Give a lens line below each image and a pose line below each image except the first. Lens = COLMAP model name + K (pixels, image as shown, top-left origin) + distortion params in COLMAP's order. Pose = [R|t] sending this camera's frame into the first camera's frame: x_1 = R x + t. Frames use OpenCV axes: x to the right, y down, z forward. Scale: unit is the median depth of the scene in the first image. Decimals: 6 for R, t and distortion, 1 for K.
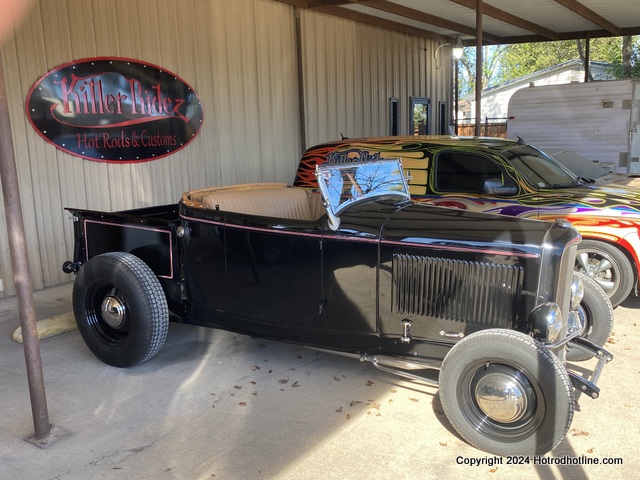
lens RADIAL K [[602.1, 0, 320.0], [0, 602.1, 240.0], [0, 0, 1]] dist [0.014305, 0.007650]
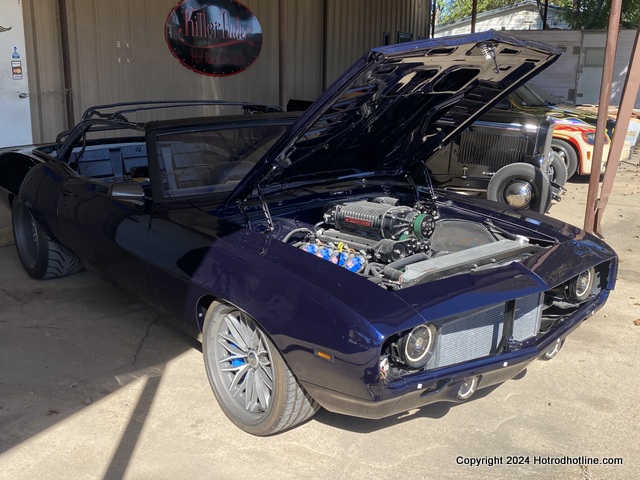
lens RADIAL K [[670.5, 0, 320.0], [0, 670.5, 240.0], [0, 0, 1]] dist [-0.001754, -0.017179]
pose [[0.992007, 0.019602, 0.124653, -0.378773], [-0.030443, 0.995859, 0.085666, 0.132435], [-0.122457, -0.088776, 0.988495, -0.697434]]
